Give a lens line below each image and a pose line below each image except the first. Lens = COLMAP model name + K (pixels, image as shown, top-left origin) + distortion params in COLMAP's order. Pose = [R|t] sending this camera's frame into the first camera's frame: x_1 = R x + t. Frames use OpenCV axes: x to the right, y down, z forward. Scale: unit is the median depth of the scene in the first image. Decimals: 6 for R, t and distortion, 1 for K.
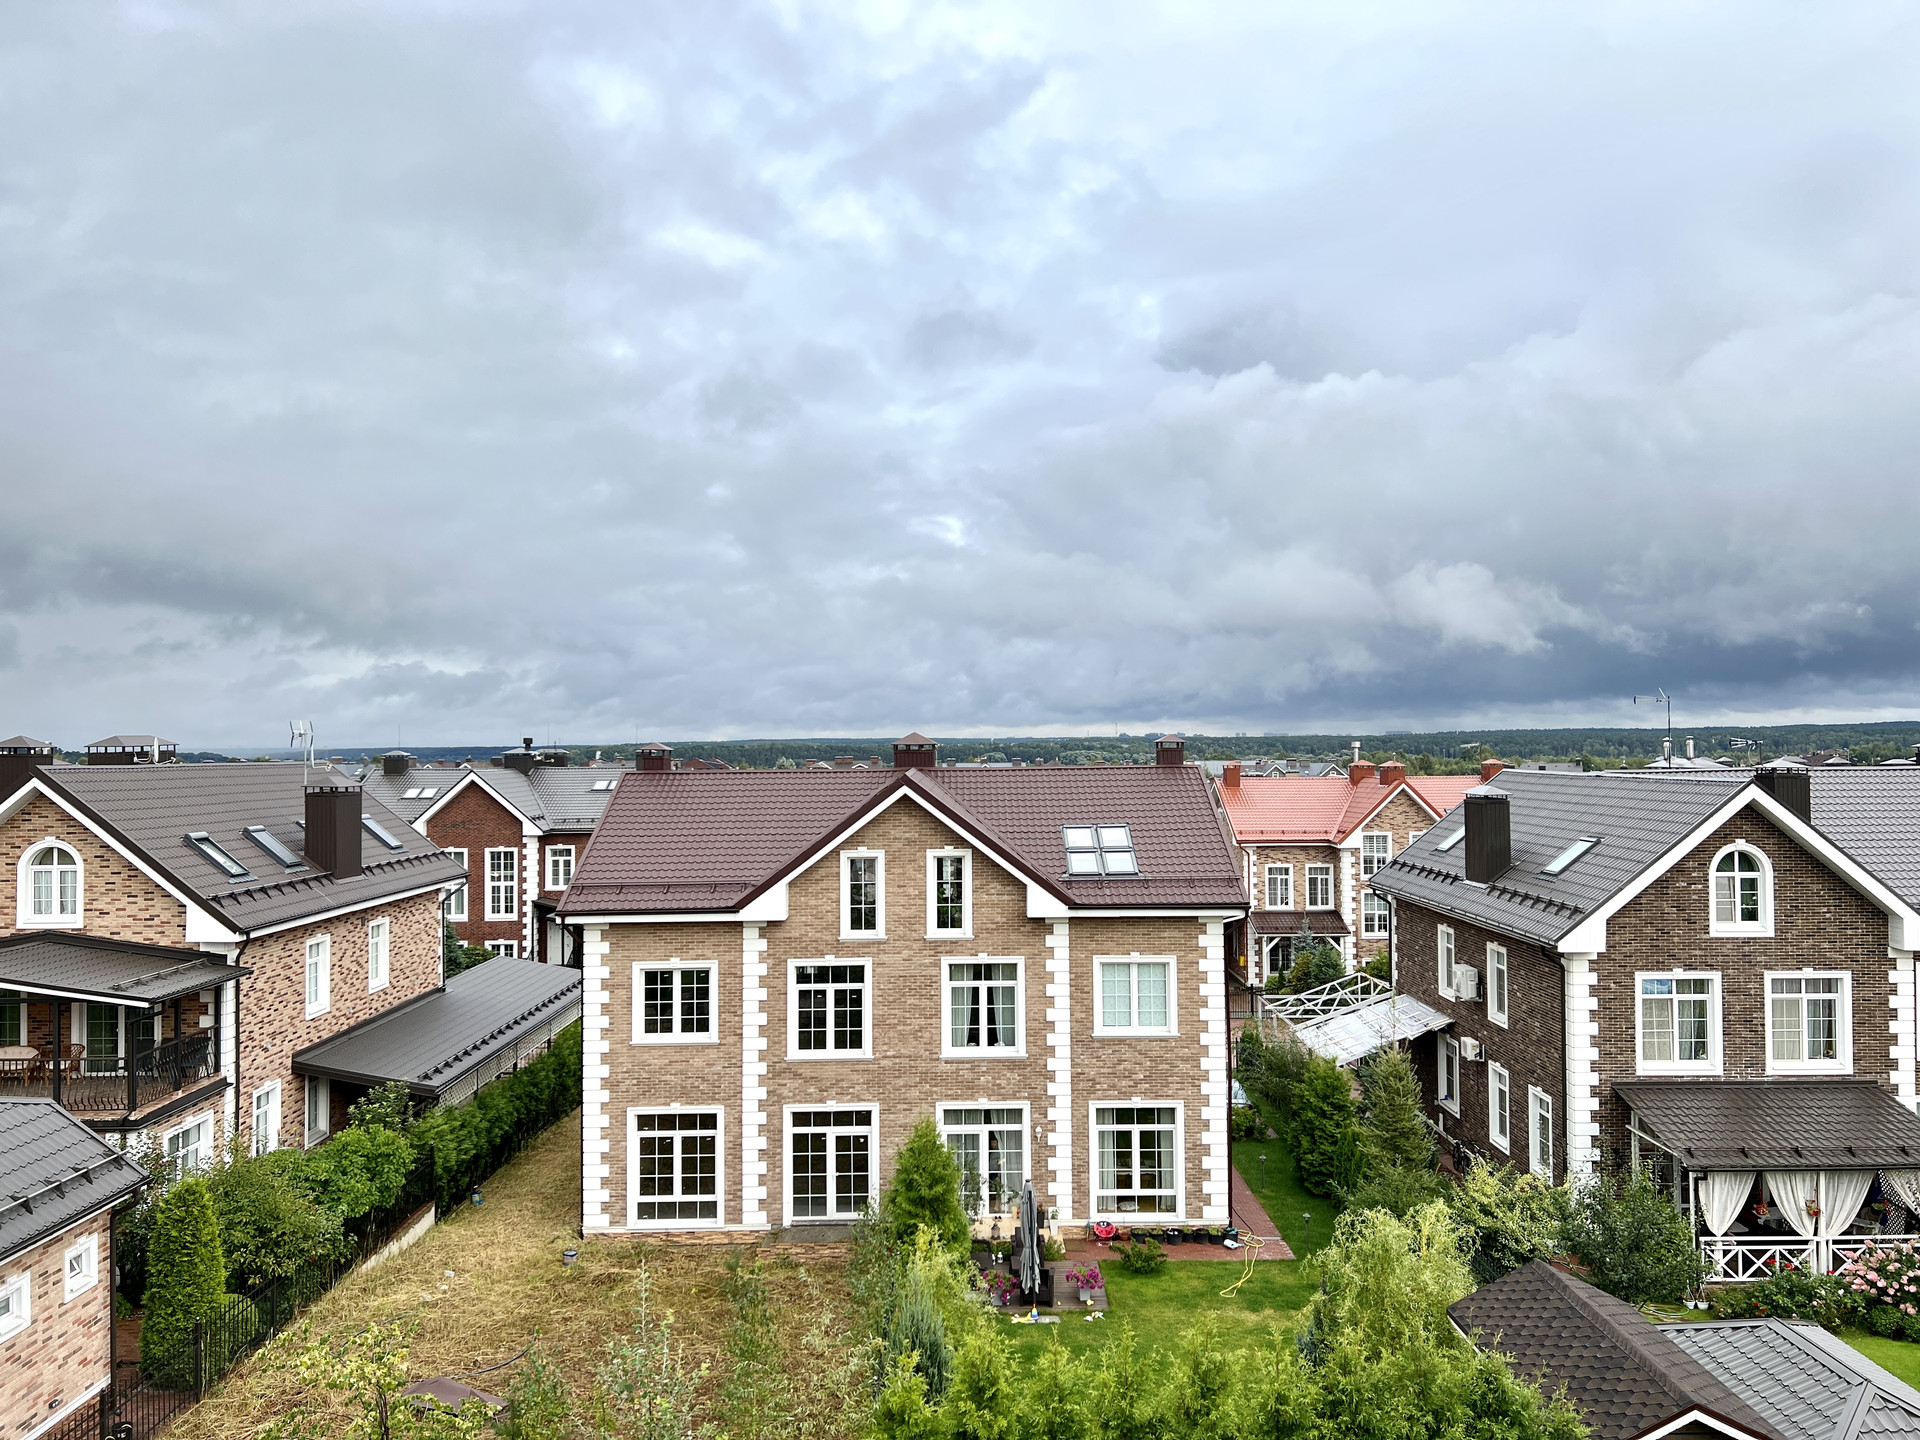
lens RADIAL K [[1431.4, 0, 973.5], [0, 1431.4, 687.3], [0, 0, 1]] dist [0.069890, -0.084531]
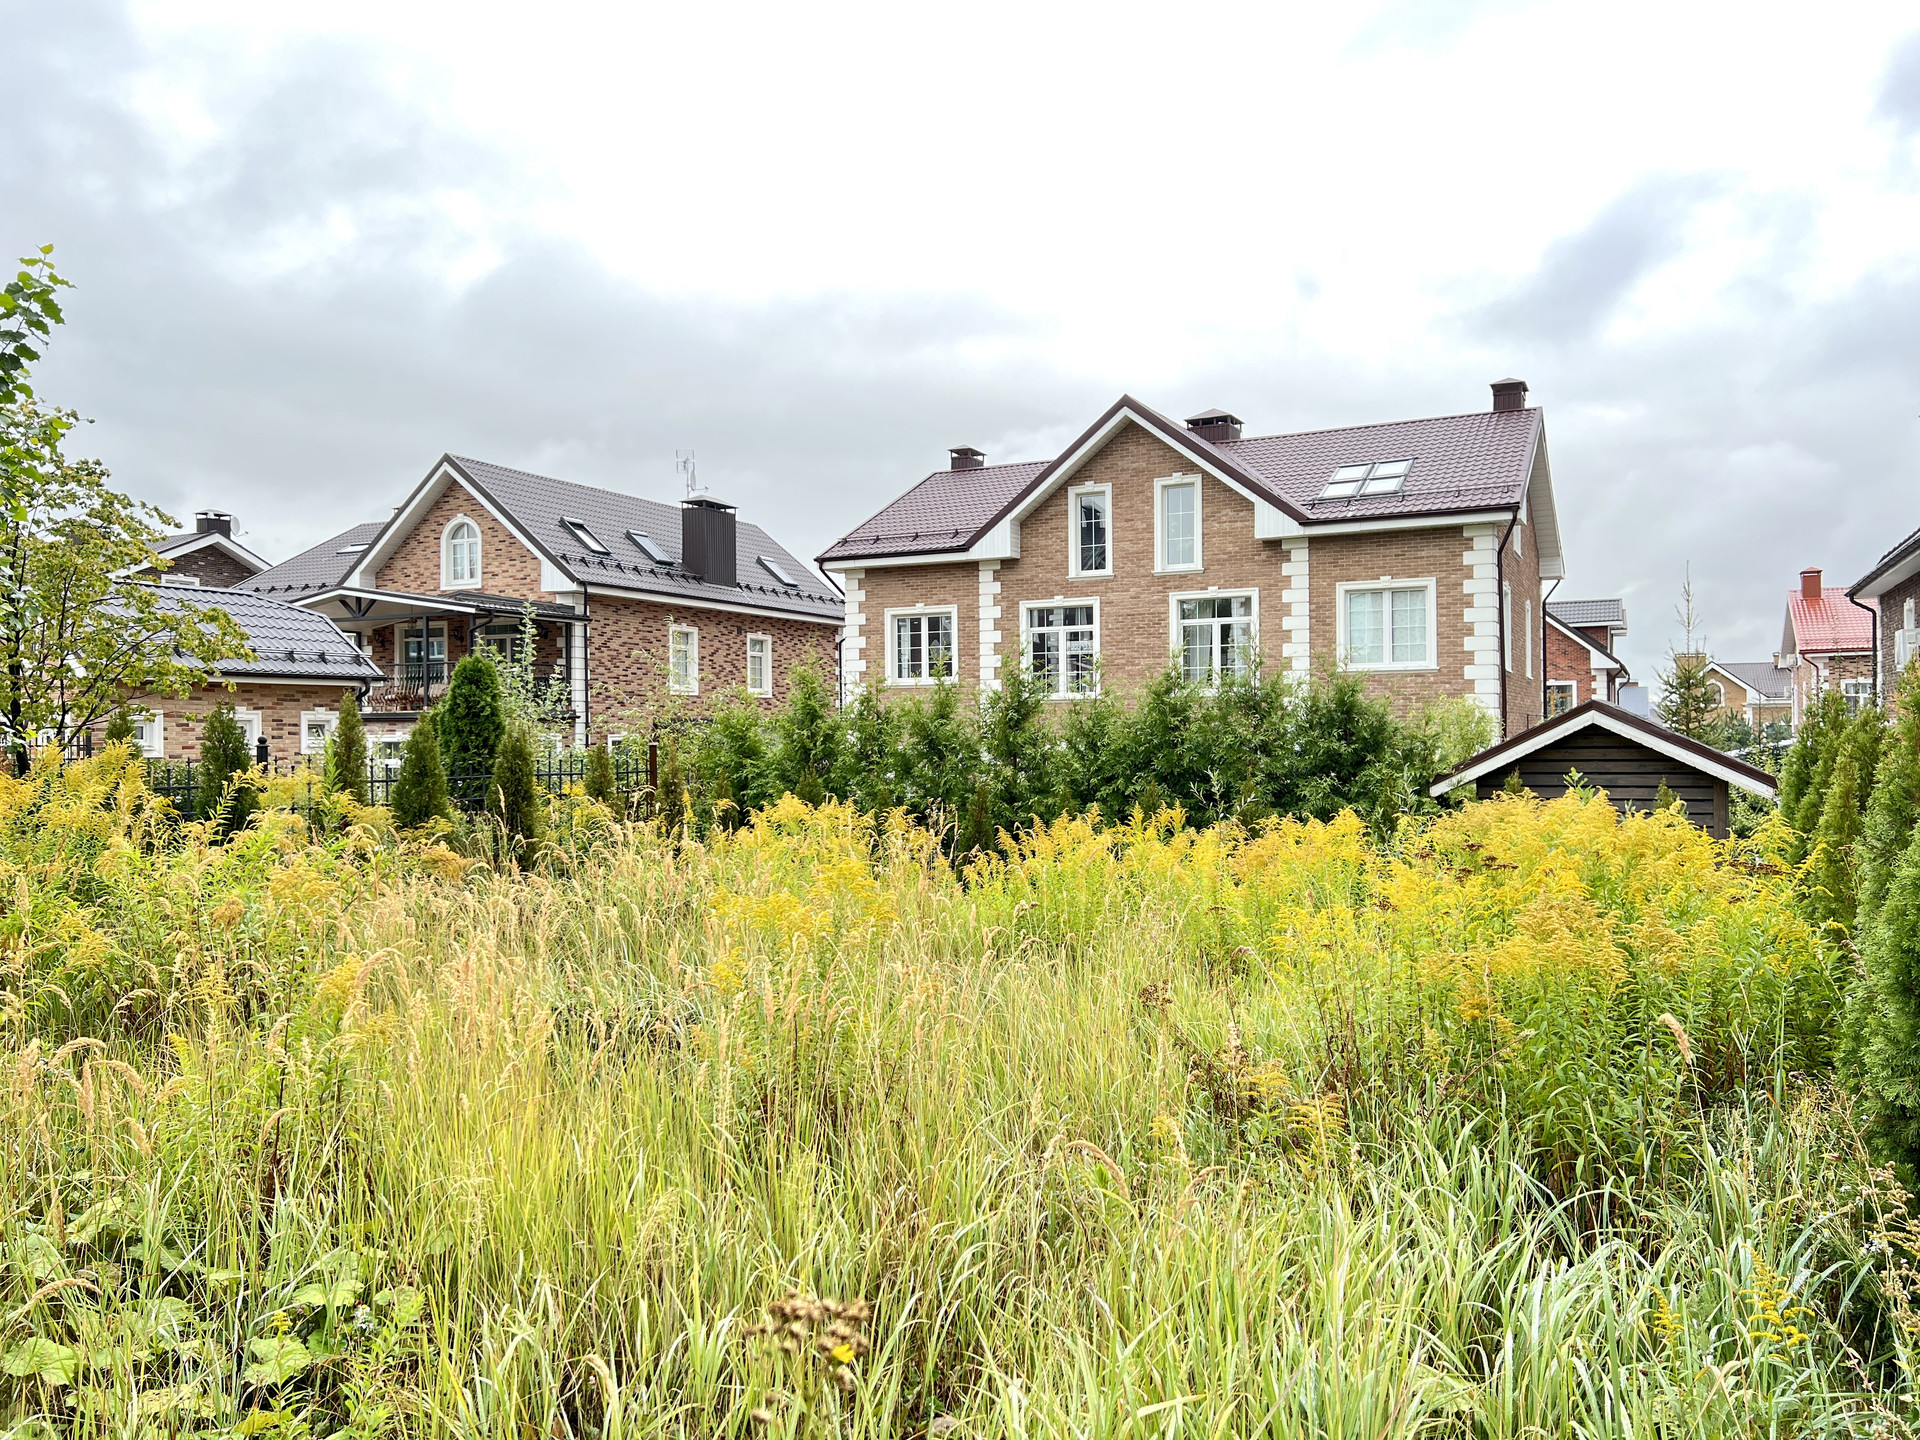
lens RADIAL K [[1431.4, 0, 1022.3], [0, 1431.4, 754.4], [0, 0, 1]] dist [0.069890, -0.084531]
pose [[0.887829, -0.010164, -0.460062, 0.318546], [0.017332, 0.999785, 0.011359, 0.280190], [0.459847, -0.018058, 0.887814, 0.126840]]
